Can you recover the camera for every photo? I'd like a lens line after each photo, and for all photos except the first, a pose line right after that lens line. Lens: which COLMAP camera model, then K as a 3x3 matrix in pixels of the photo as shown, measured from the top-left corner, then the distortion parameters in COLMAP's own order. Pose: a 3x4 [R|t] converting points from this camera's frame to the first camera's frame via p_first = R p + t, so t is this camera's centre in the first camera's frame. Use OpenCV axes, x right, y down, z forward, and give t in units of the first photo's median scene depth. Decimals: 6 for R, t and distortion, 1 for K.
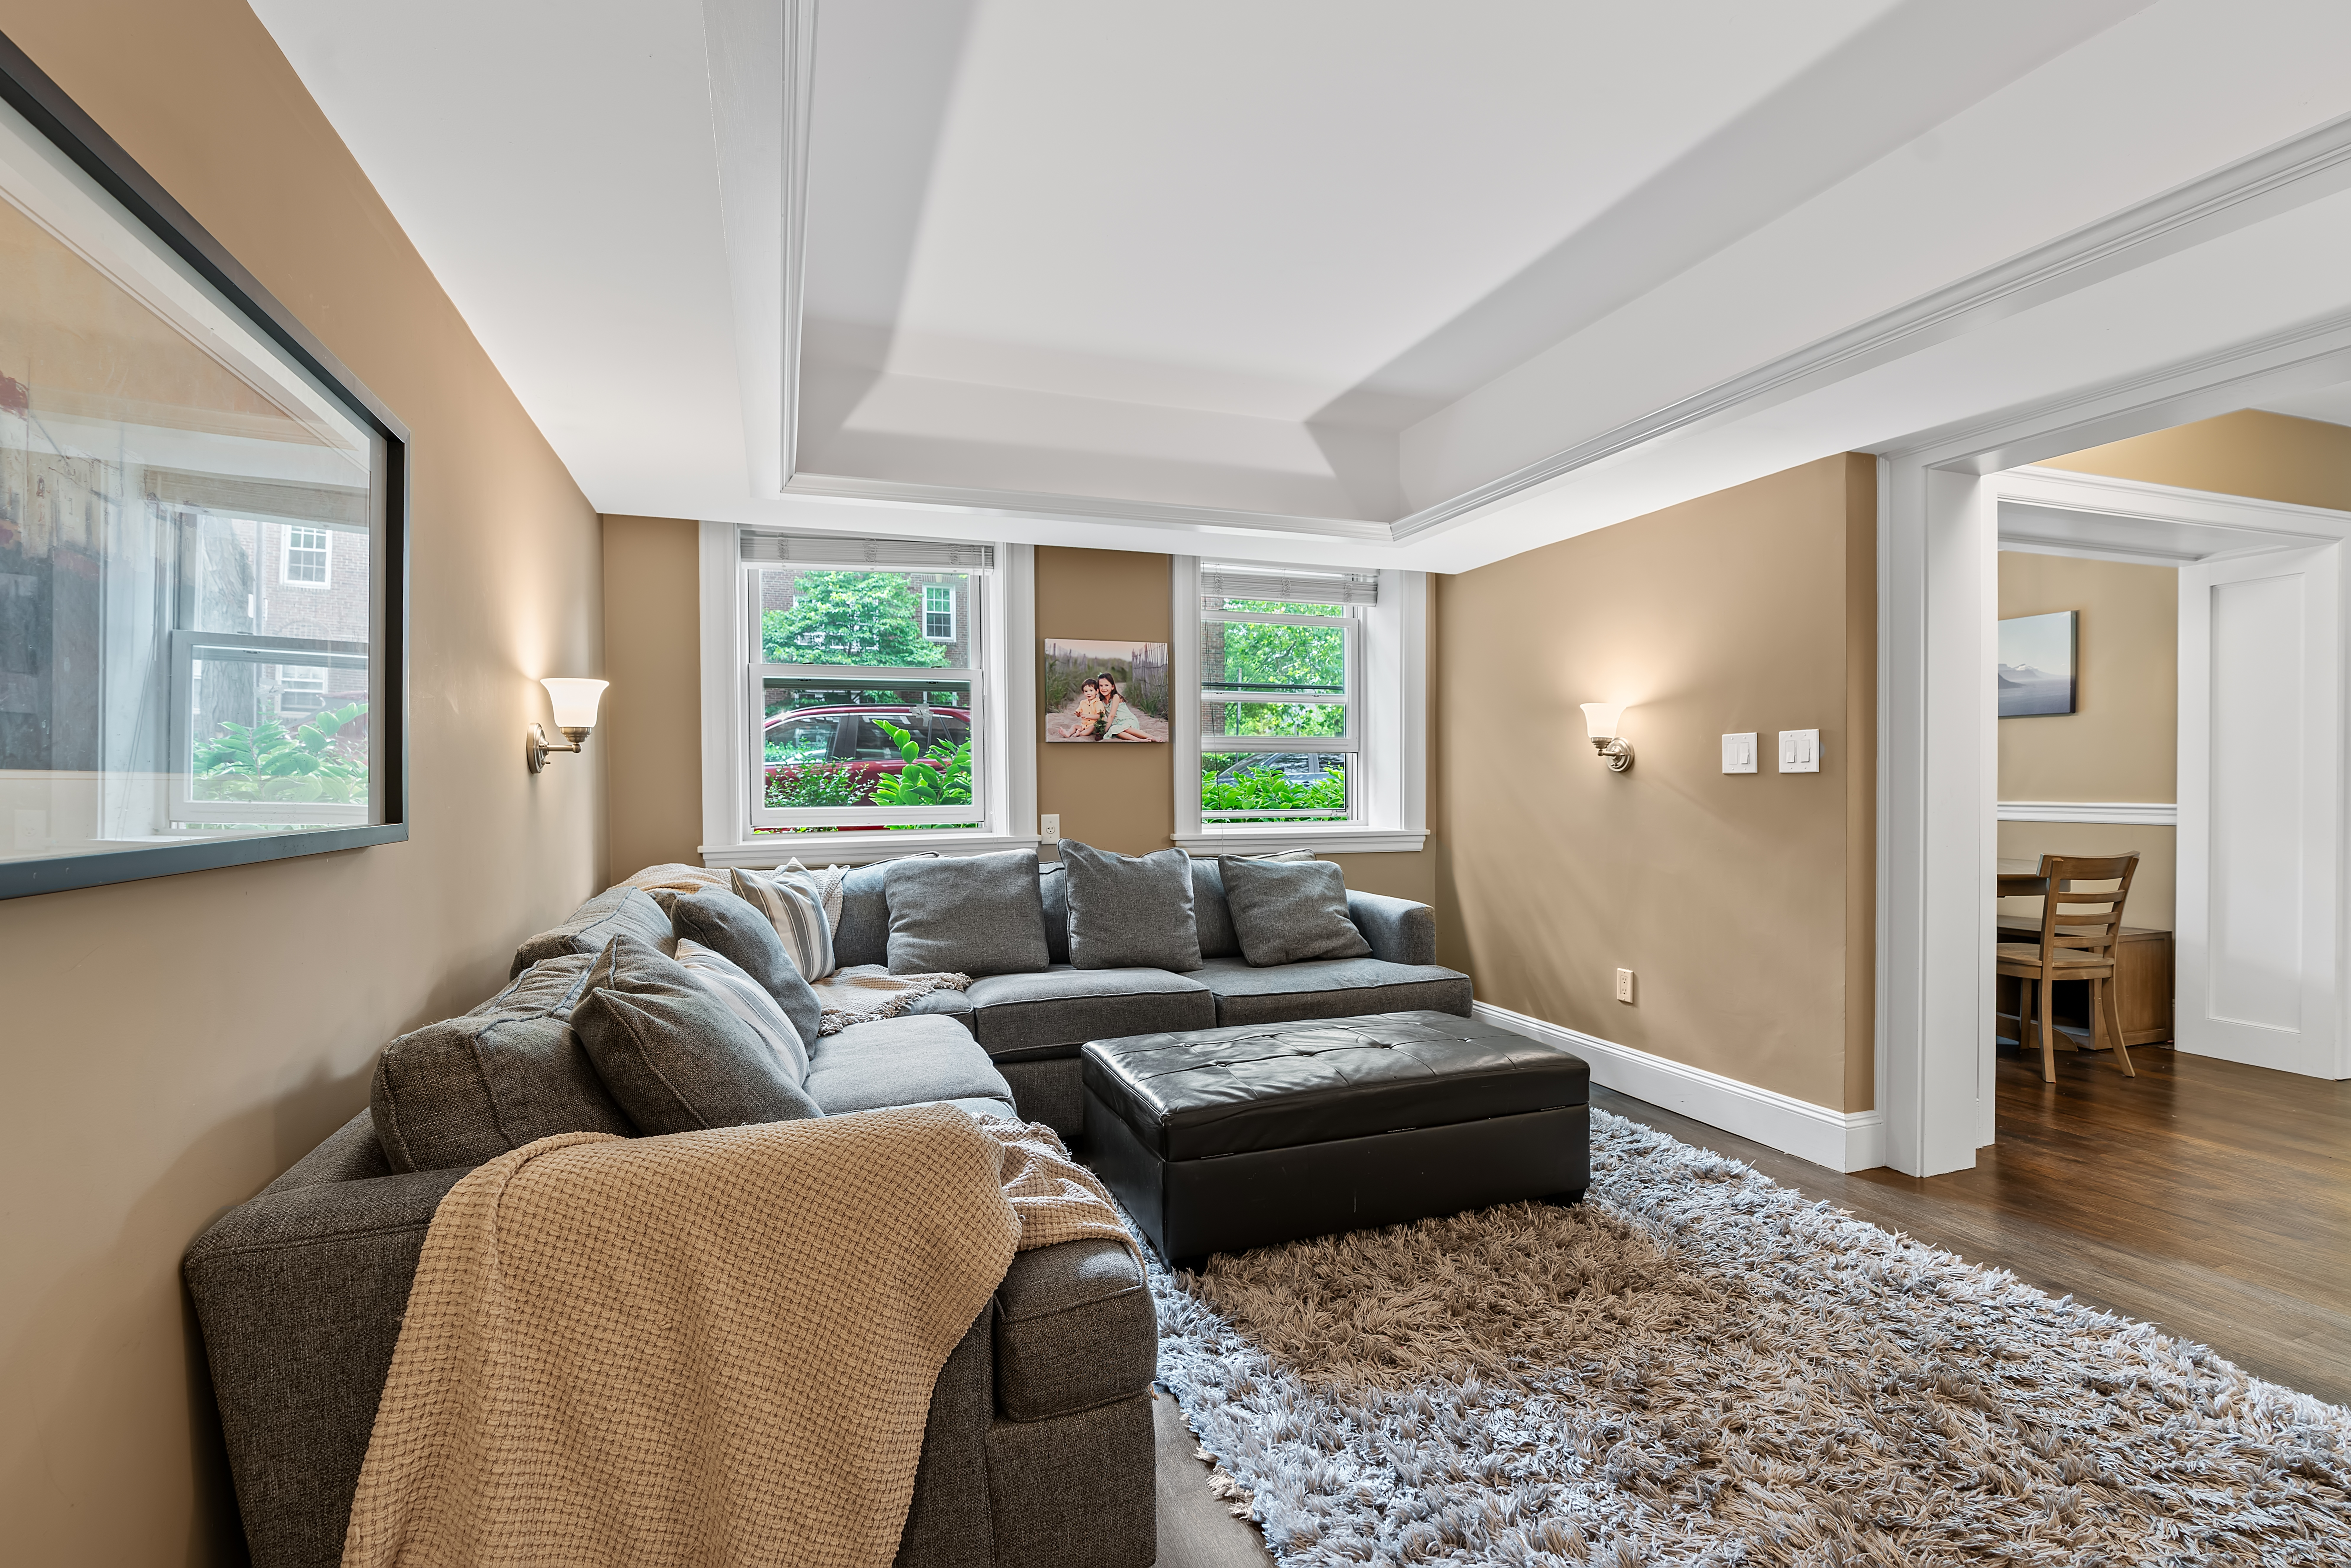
lens RADIAL K [[1052.1, 0, 1152.3], [0, 1052.1, 815.6], [0, 0, 1]] dist [-0.010477, 0.004186]
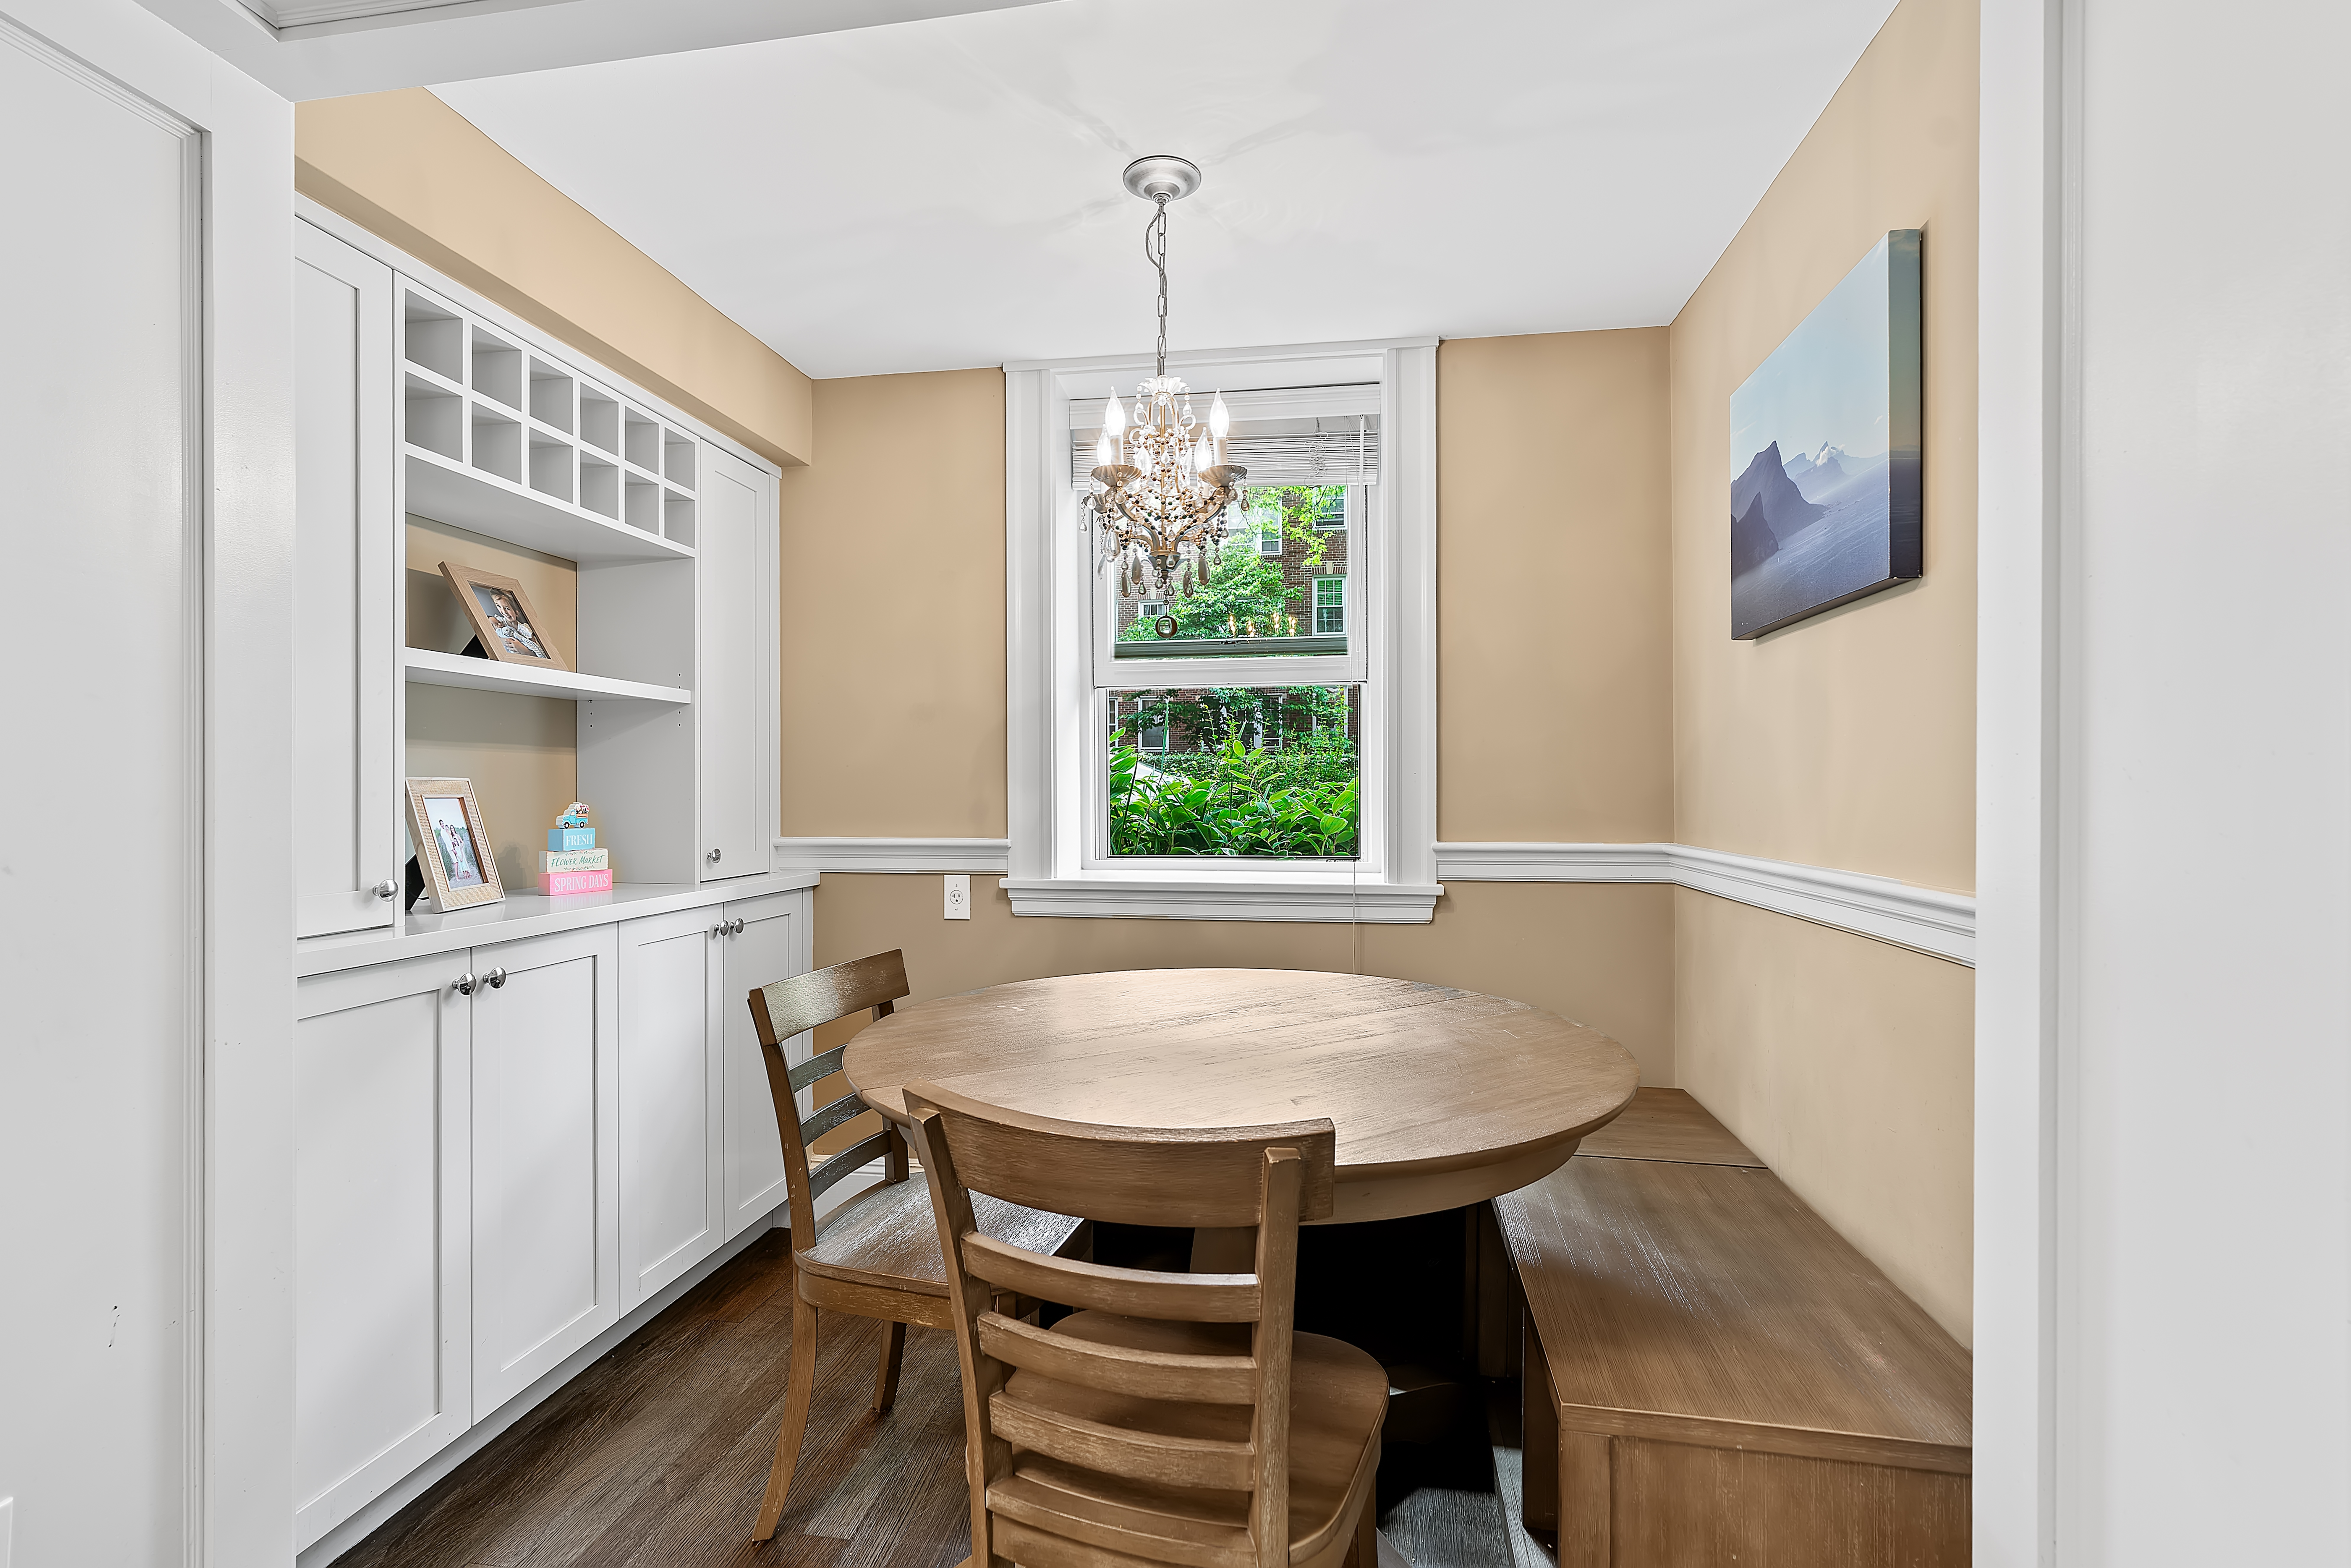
lens RADIAL K [[1052.1, 0, 1180.4], [0, 1052.1, 803.1], [0, 0, 1]] dist [-0.010477, 0.004186]
pose [[0.878343, 0.011027, -0.477904, 0.935820], [-0.019478, 0.999729, -0.012731, -0.029750], [0.477634, 0.020490, 0.878320, 0.717483]]
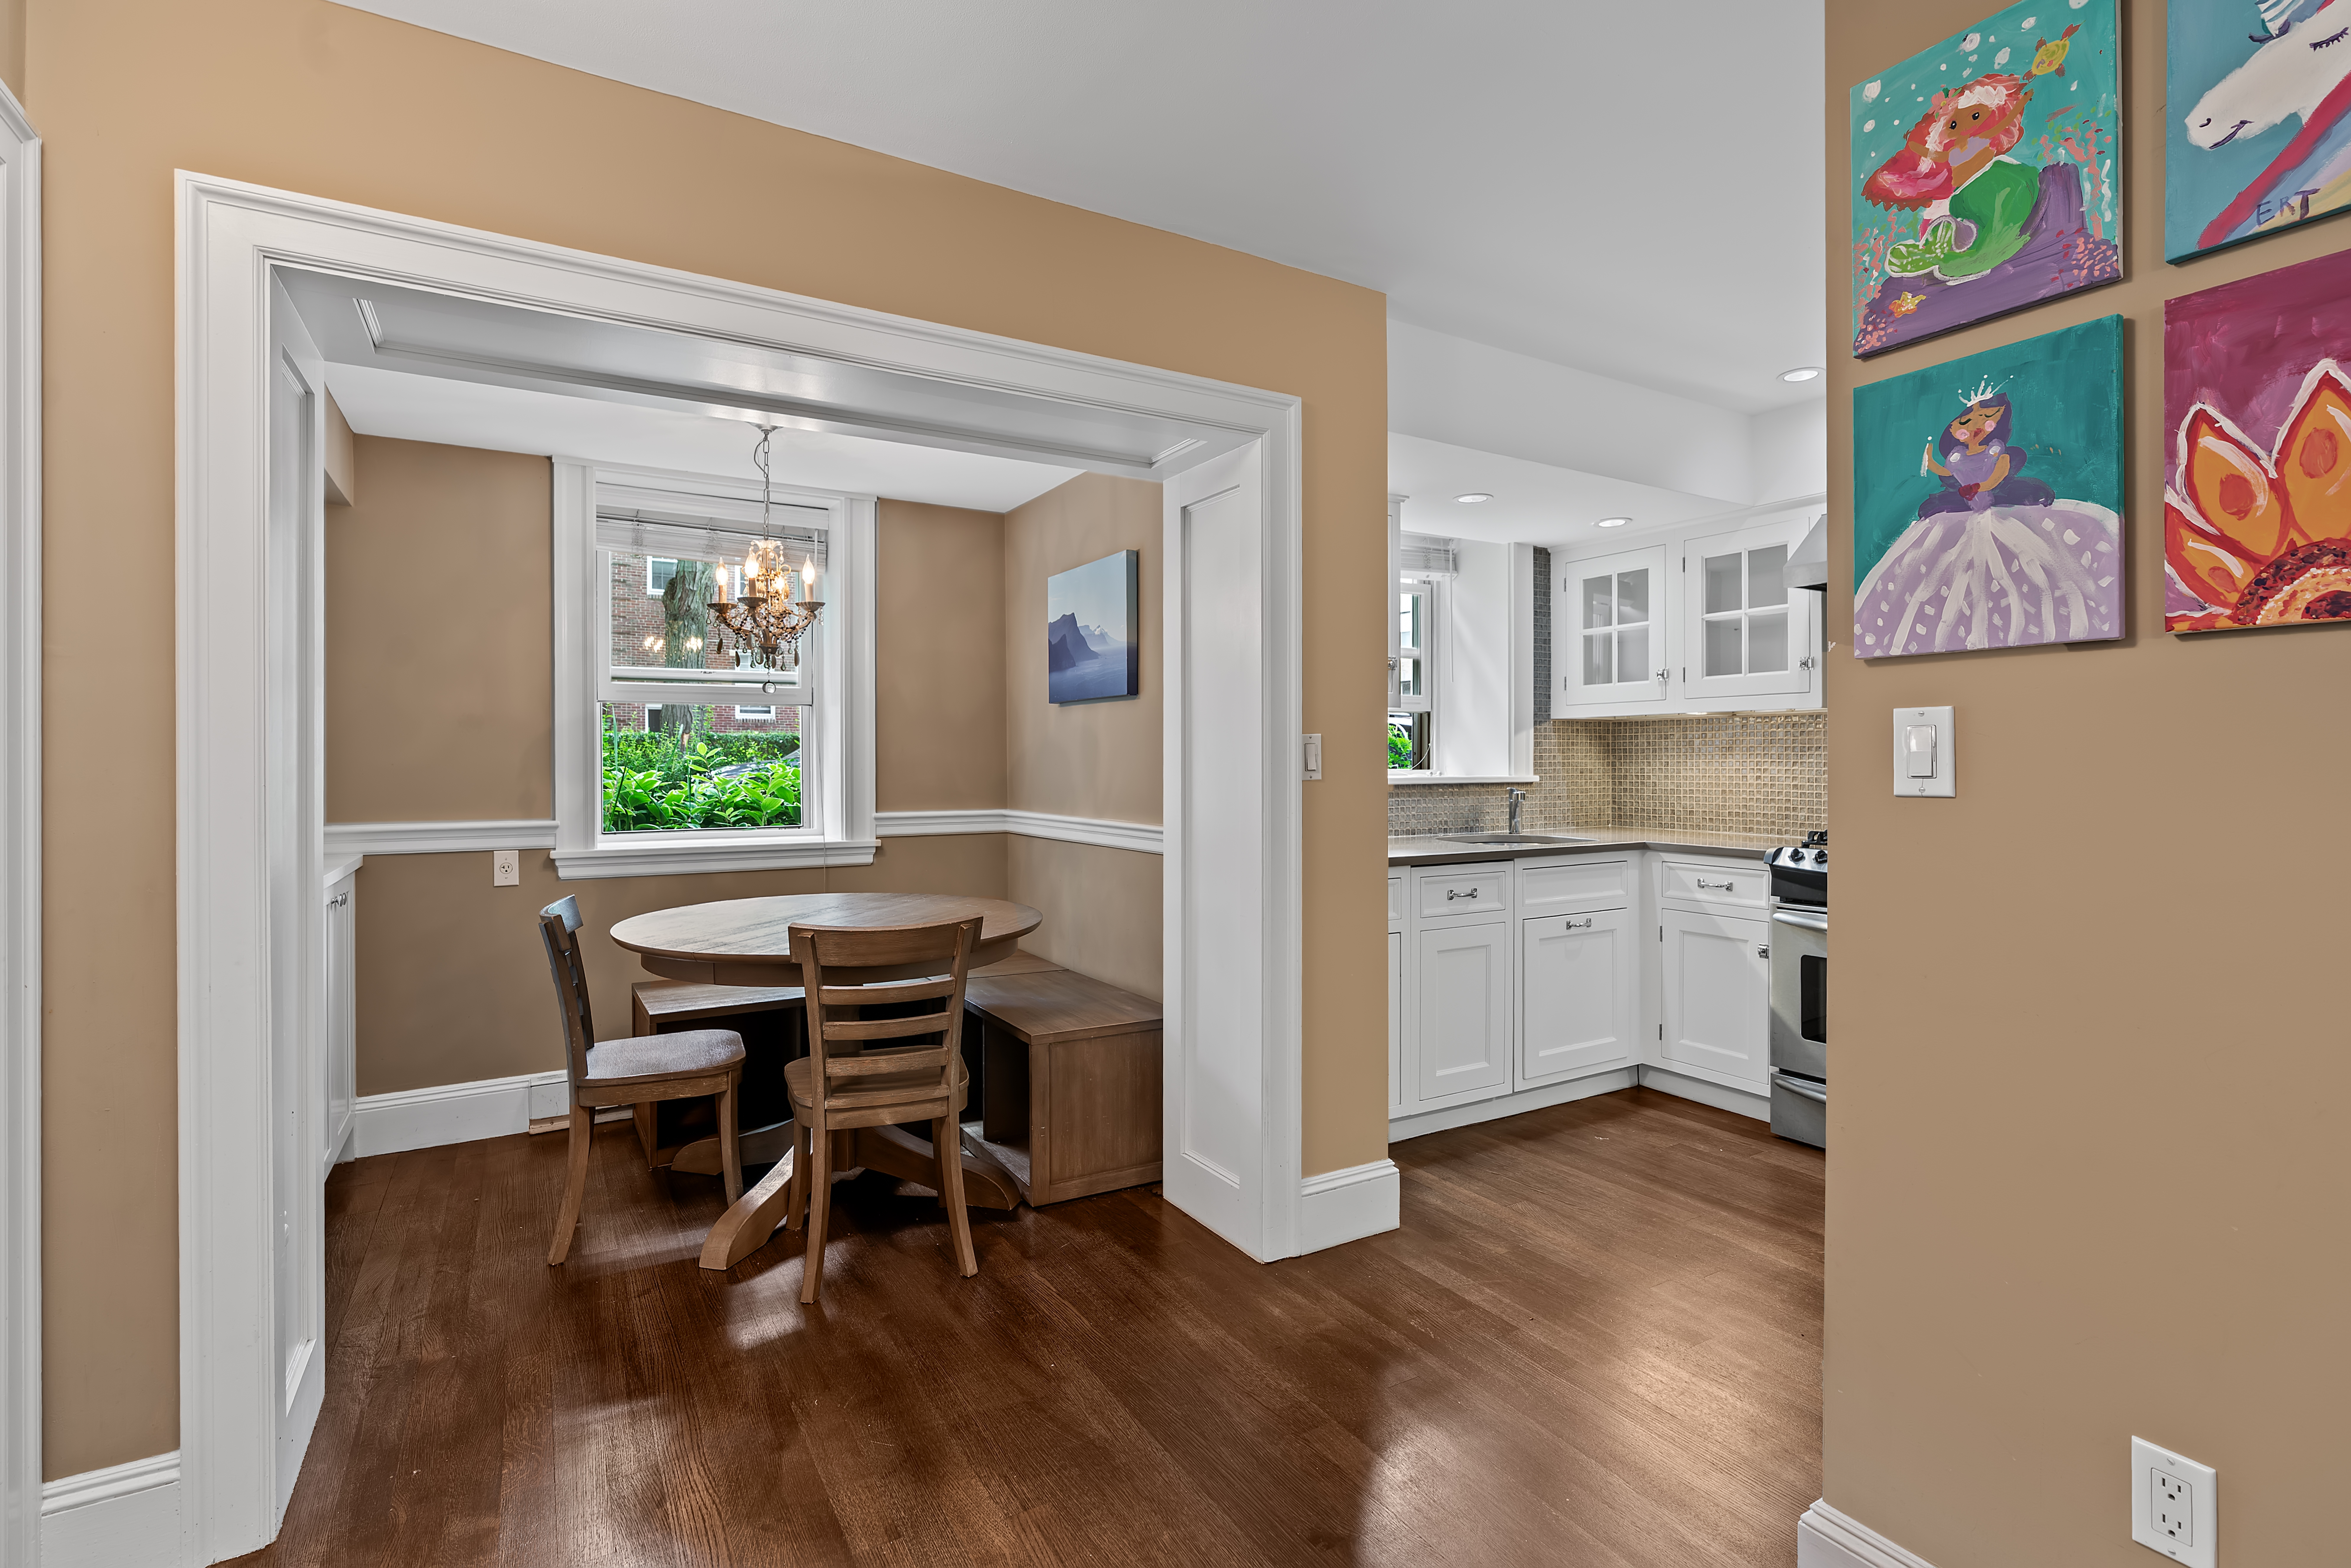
lens RADIAL K [[1106.3, 0, 1166.5], [0, 1106.3, 762.2], [0, 0, 1]] dist [-0.010001, 0.001241]
pose [[0.981620, 0.004404, 0.190796, 0.845258], [0.001453, 0.999532, -0.030544, -0.033022], [-0.190841, 0.030259, 0.981154, 0.295754]]
